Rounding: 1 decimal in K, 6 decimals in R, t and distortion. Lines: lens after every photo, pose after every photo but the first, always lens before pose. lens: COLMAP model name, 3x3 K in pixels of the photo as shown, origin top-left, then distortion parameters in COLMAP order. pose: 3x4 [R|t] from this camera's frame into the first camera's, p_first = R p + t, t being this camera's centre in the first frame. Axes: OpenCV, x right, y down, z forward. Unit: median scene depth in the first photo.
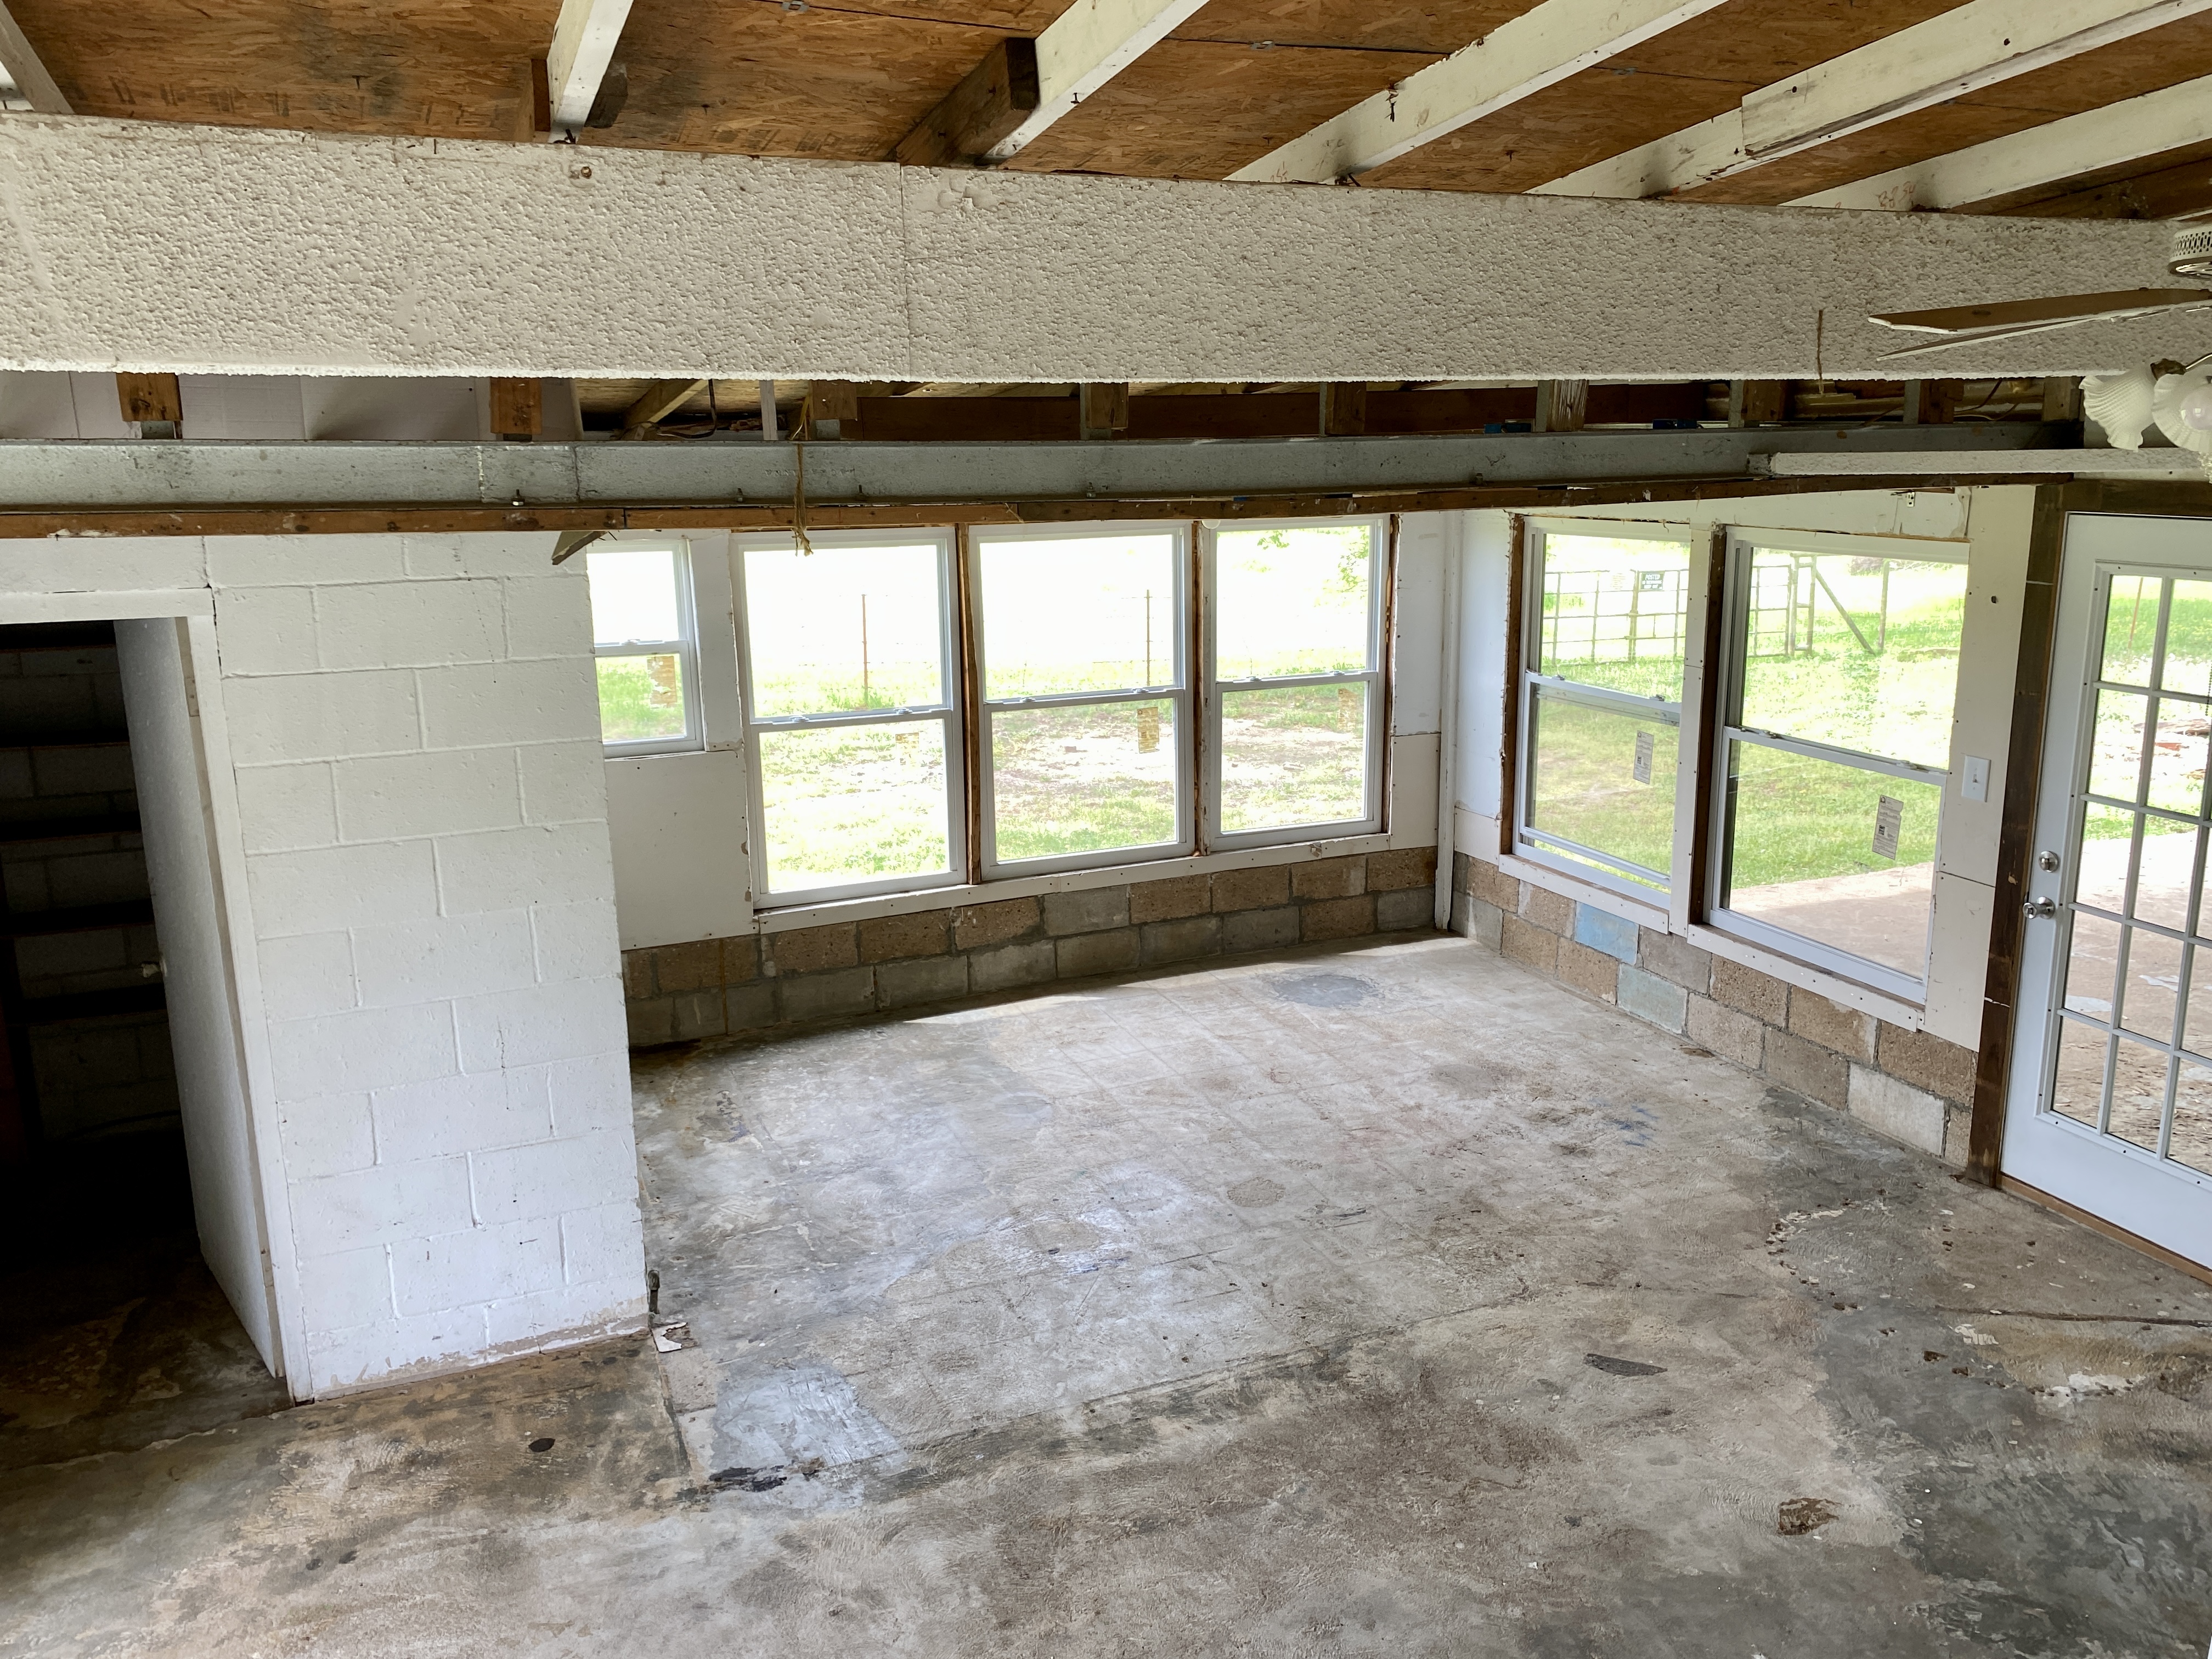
lens RADIAL K [[1634.7, 0, 1106.0], [0, 1634.7, 829.5], [0, 0, 1]] dist [0.134881, -0.080407]
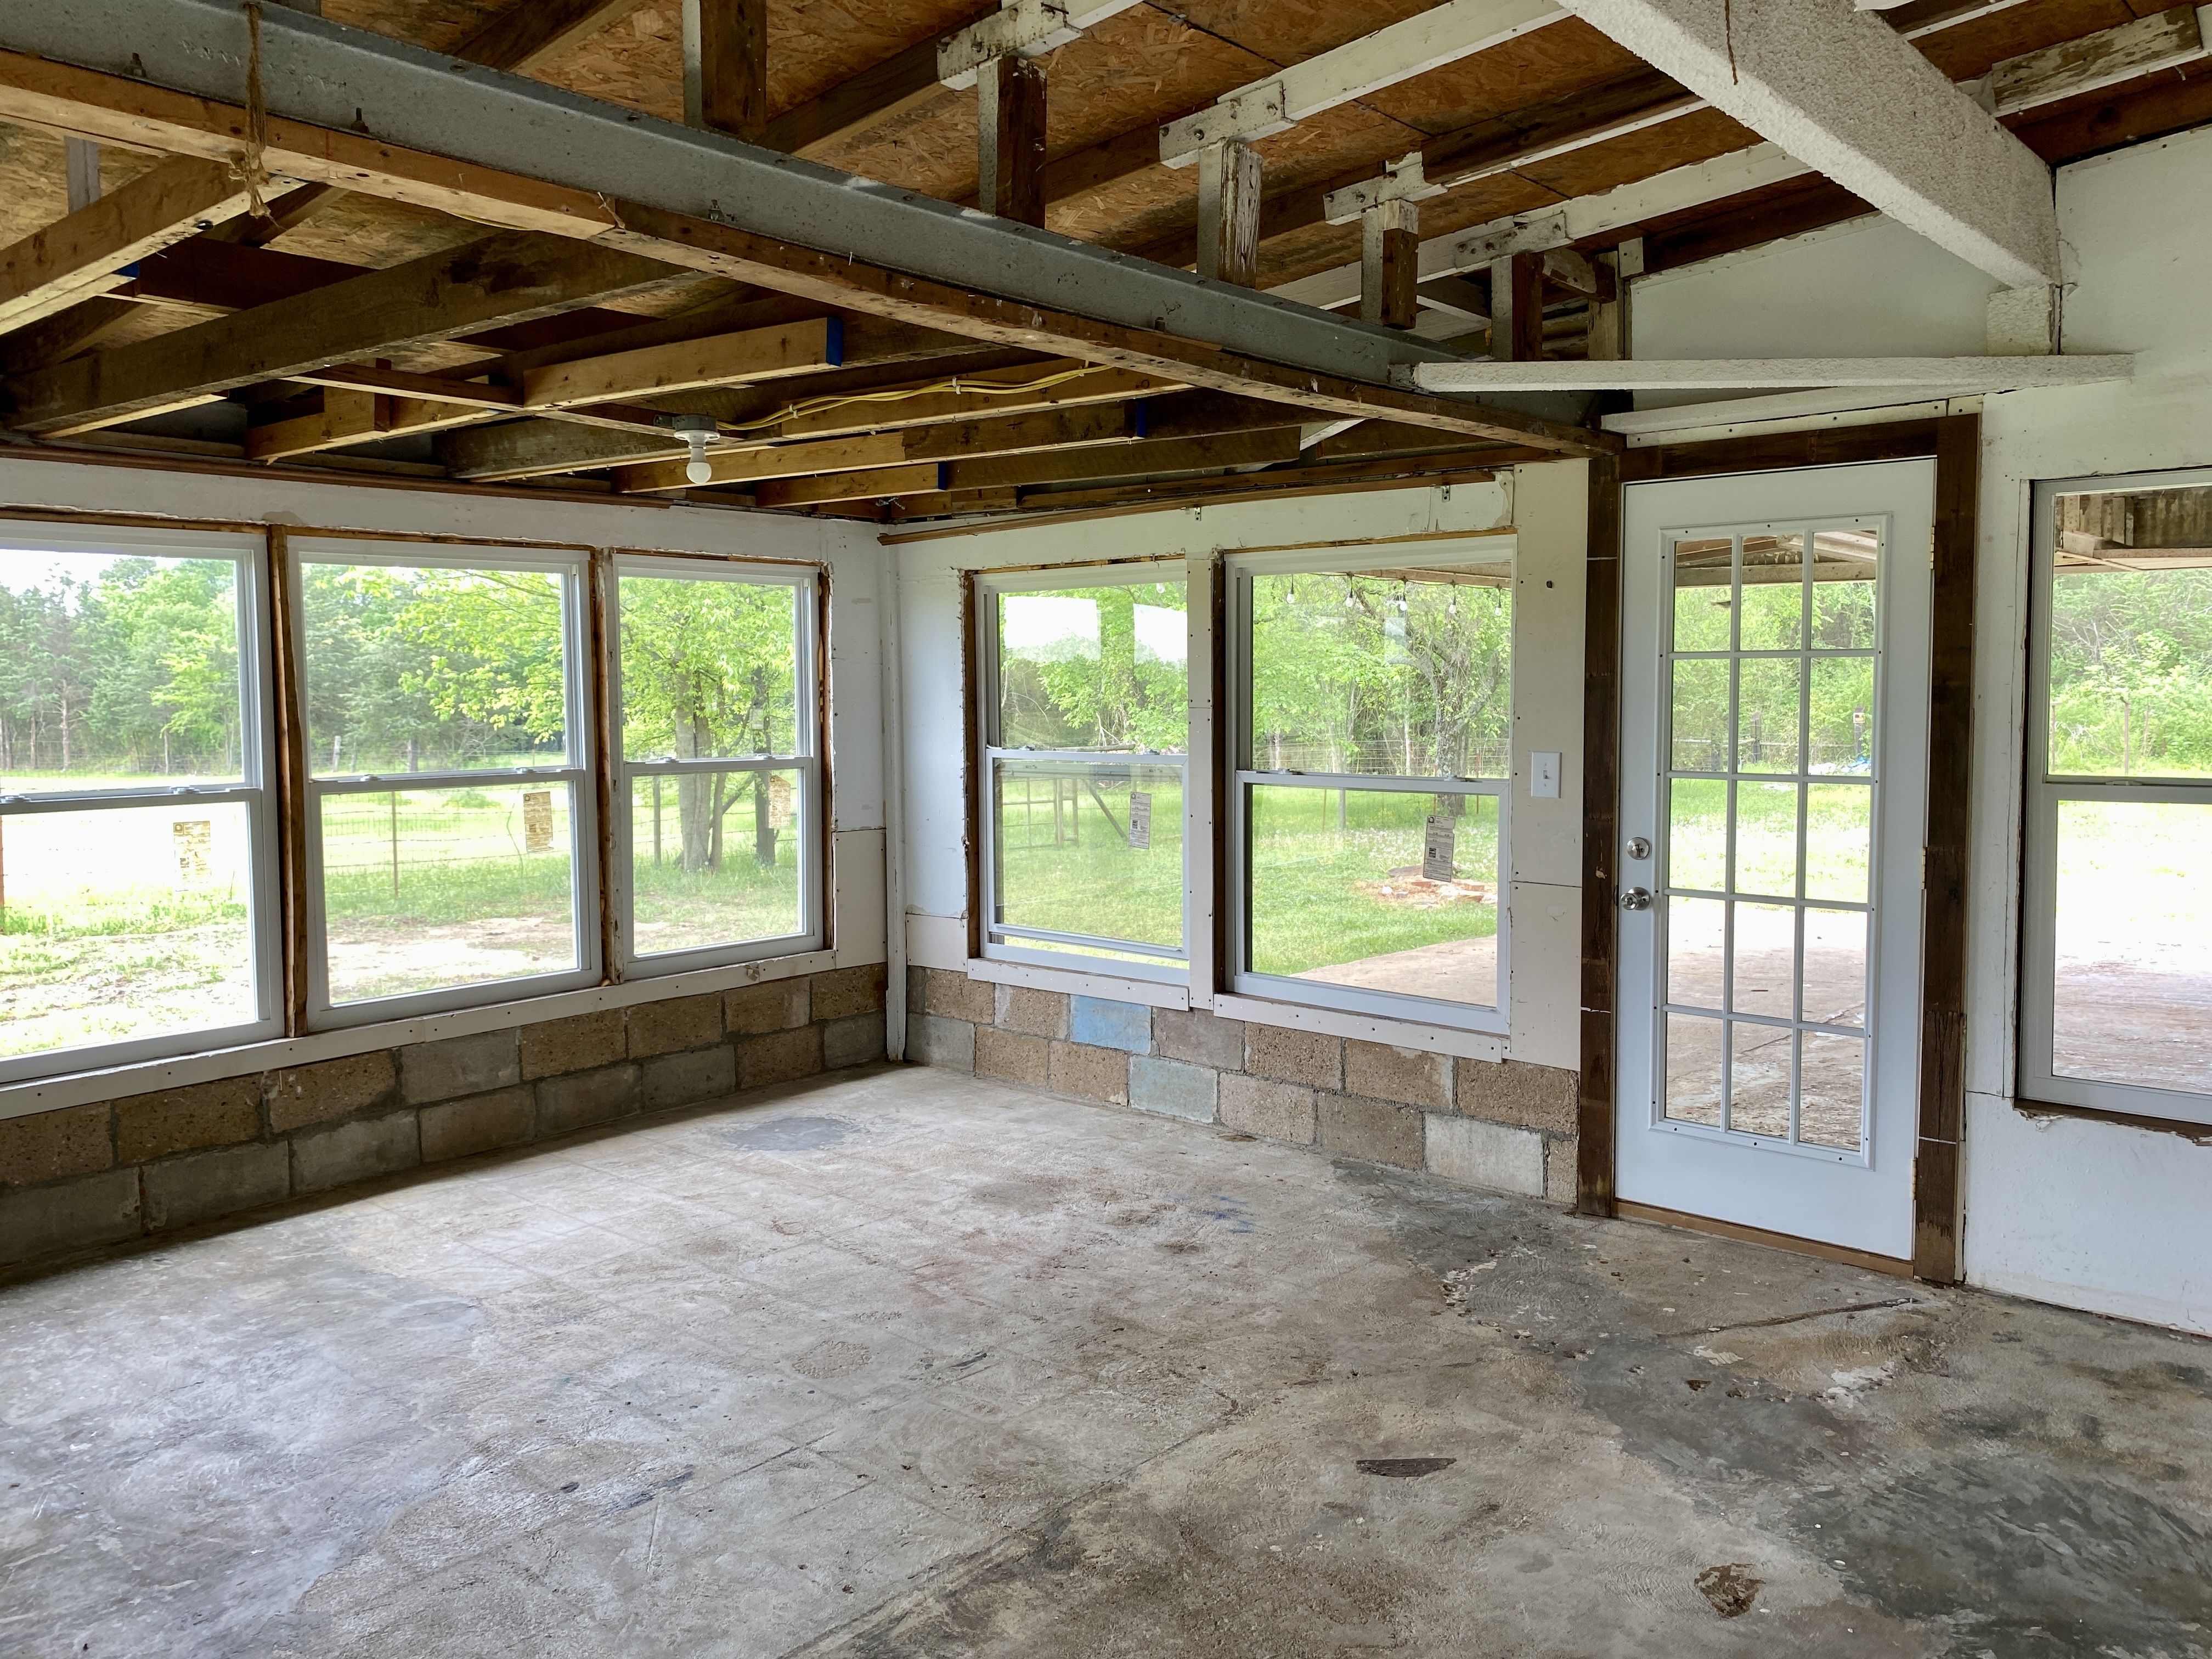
lens RADIAL K [[1707.1, 0, 1098.1], [0, 1707.1, 821.5], [0, 0, 1]] dist [0.110822, -0.102484]
pose [[0.907989, -0.028134, 0.418049, -0.097085], [0.085565, 0.989167, -0.119275, 0.075238], [-0.410164, 0.144070, 0.900560, 0.202313]]
